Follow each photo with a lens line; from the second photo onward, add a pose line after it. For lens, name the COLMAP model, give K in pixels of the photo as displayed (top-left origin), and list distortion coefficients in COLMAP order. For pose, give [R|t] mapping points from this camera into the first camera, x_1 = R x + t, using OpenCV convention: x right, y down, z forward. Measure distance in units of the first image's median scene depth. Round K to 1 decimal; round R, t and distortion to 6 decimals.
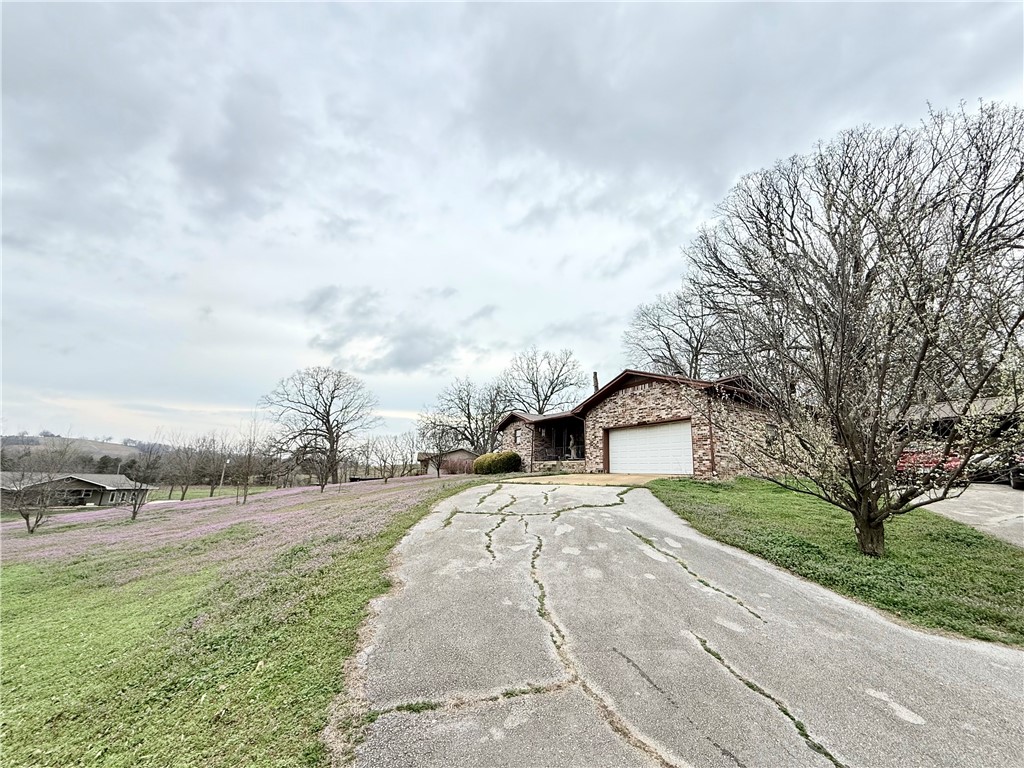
lens RADIAL K [[409.1, 0, 510.8], [0, 409.1, 384.7], [0, 0, 1]] dist [0.001881, 0.000086]
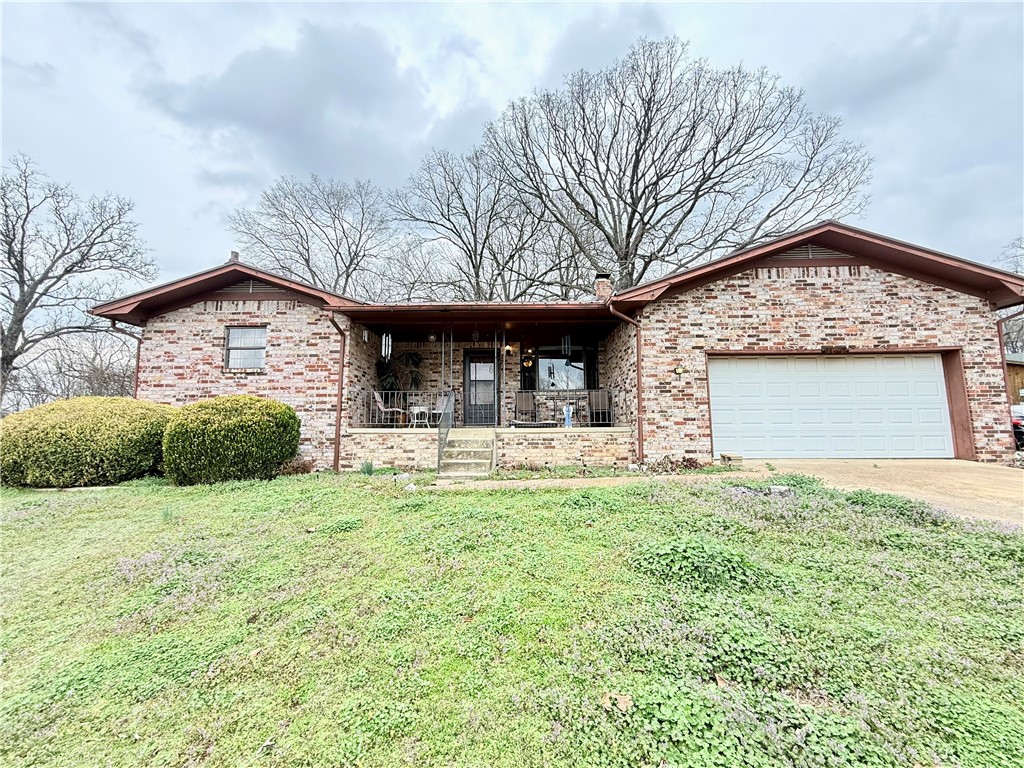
lens RADIAL K [[409.1, 0, 512.9], [0, 409.1, 379.4], [0, 0, 1]] dist [0.001881, 0.000086]
pose [[0.500877, 0.042415, 0.864478, -0.224105], [-0.166414, 0.984882, 0.048097, 0.147642], [-0.849369, -0.167952, 0.500364, 0.964389]]
